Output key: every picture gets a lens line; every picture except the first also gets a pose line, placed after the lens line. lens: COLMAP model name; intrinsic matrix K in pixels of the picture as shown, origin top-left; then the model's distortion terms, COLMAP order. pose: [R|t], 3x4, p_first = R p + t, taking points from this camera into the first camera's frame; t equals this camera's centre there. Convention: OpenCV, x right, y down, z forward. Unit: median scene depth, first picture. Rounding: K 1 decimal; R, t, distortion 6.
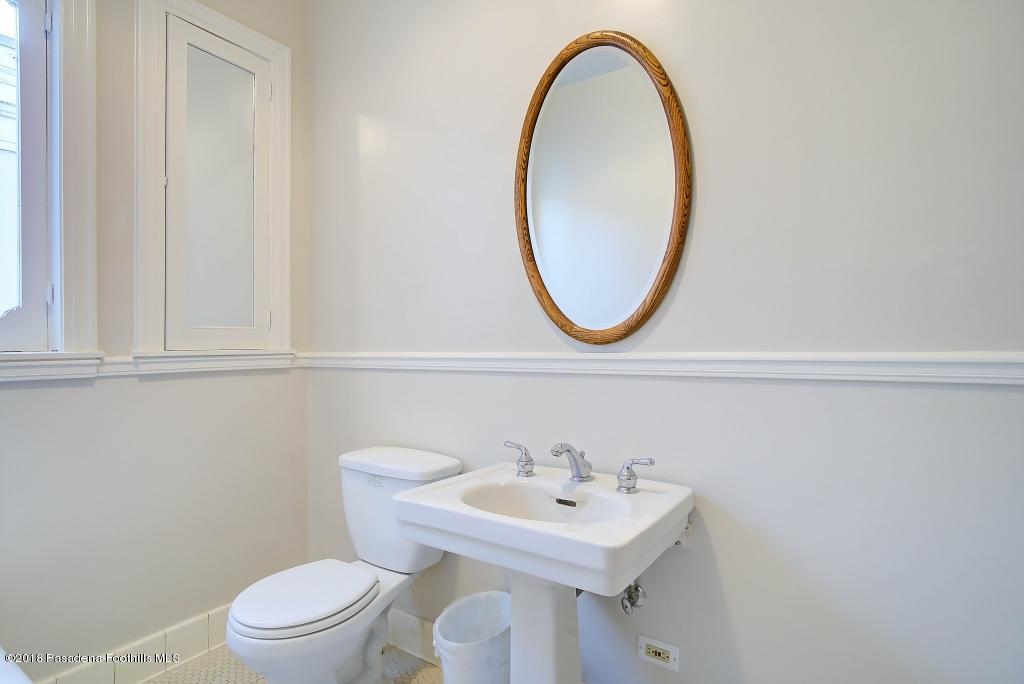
lens RADIAL K [[541.8, 0, 512.0], [0, 541.8, 342.0], [0, 0, 1]] dist [-0.003095, 0.000276]
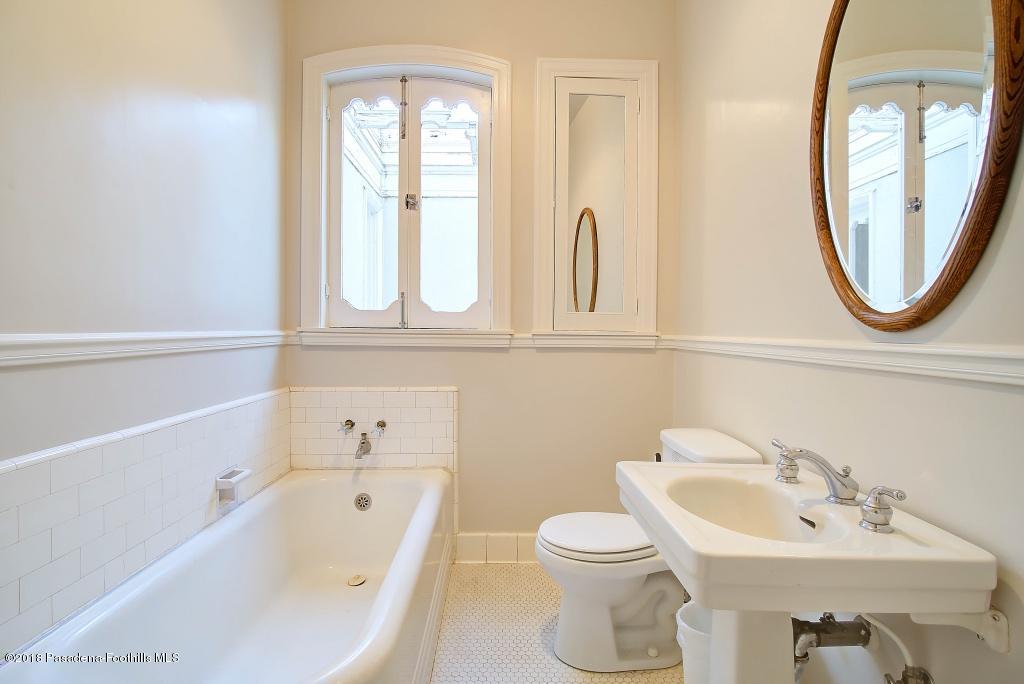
lens RADIAL K [[541.8, 0, 512.0], [0, 541.8, 342.0], [0, 0, 1]] dist [-0.003095, 0.000276]
pose [[0.587277, 0.035760, -0.808595, 0.426807], [-0.013227, 0.999314, 0.034588, -0.000690], [0.809278, -0.009617, 0.587347, 0.130592]]
